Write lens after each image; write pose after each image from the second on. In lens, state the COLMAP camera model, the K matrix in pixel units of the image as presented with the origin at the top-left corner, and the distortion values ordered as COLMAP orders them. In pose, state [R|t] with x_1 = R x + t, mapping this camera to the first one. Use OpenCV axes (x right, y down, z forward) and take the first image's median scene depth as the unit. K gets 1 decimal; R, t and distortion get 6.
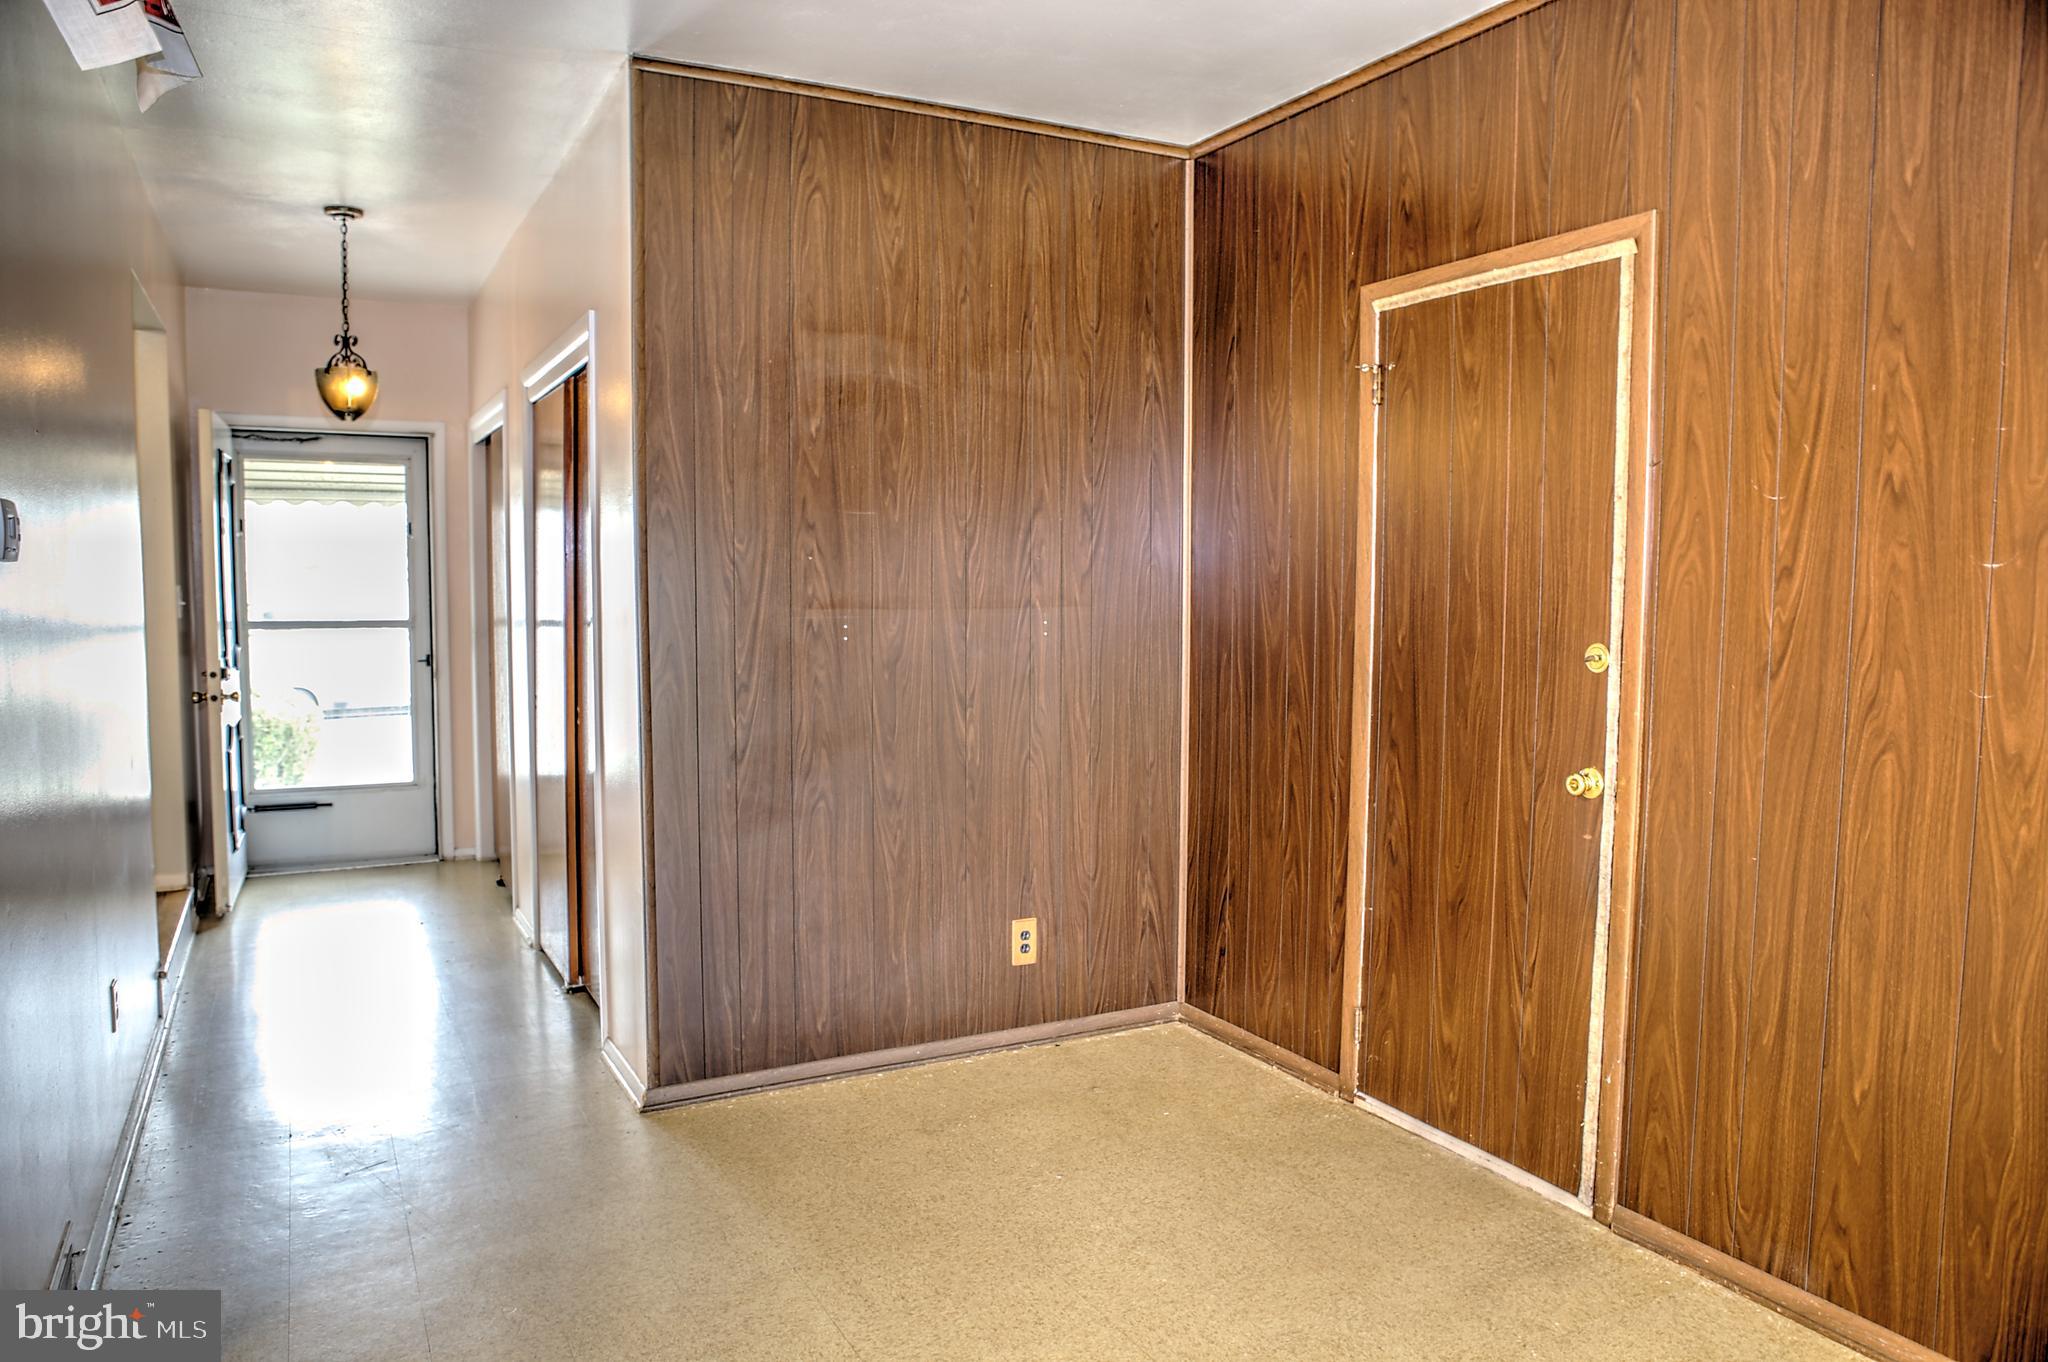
lens RADIAL K [[1410.9, 0, 1024.0], [0, 1410.9, 681.0], [0, 0, 1]] dist [-0.120763, 0.100239]
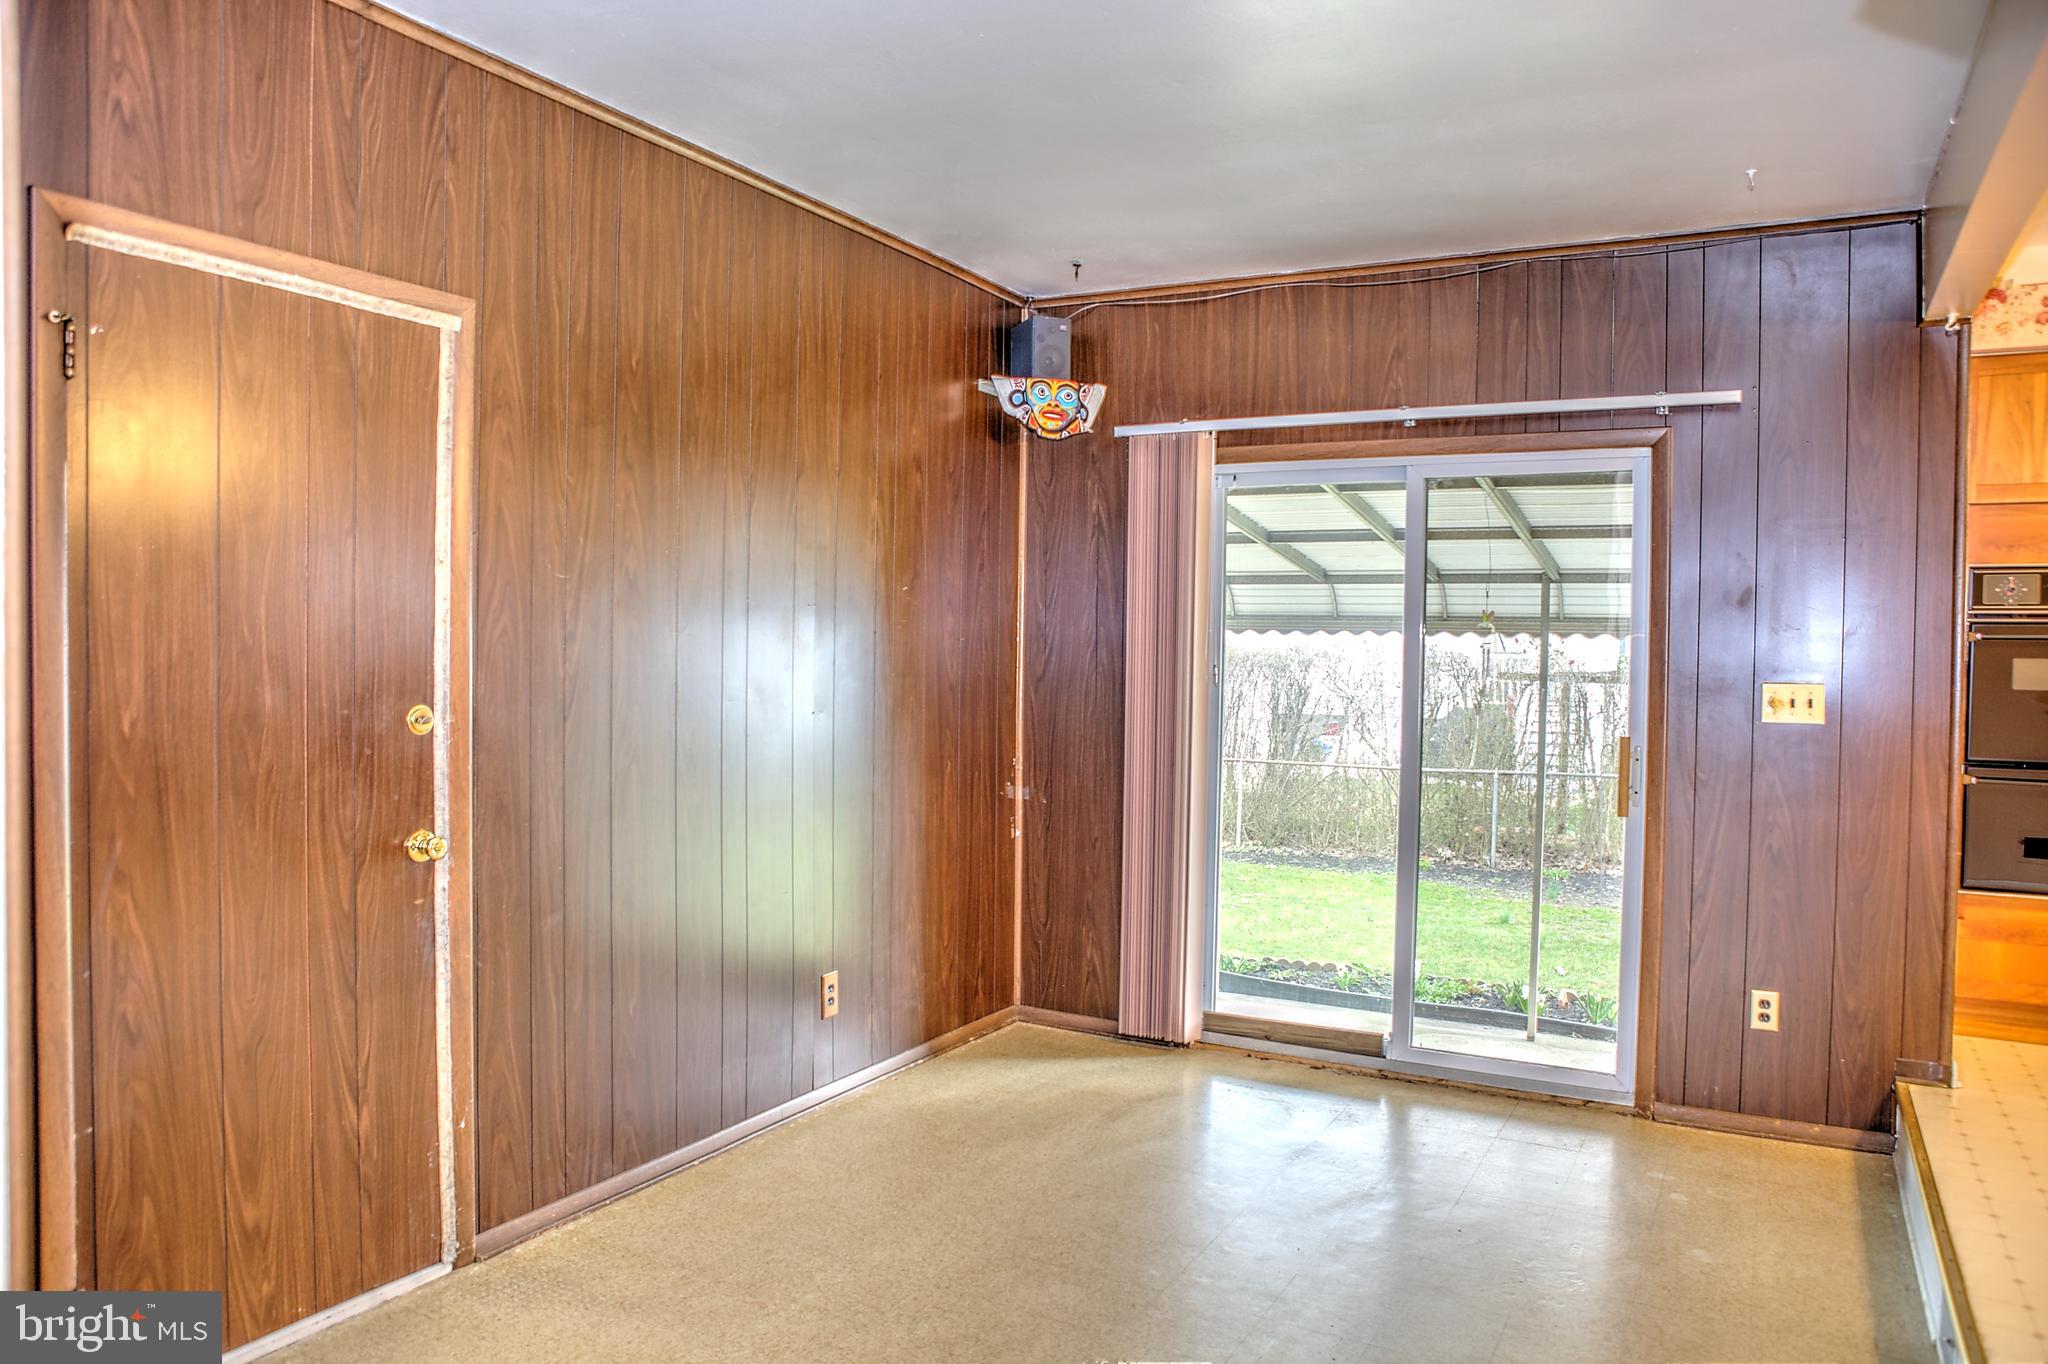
lens RADIAL K [[1410.9, 0, 1024.0], [0, 1410.9, 682.0], [0, 0, 1]] dist [-0.120763, 0.100239]
pose [[-0.546726, -0.032638, 0.836675, -0.660236], [0.045544, 0.996602, 0.068637, -0.093151], [-0.836072, 0.075632, -0.543382, 1.187108]]
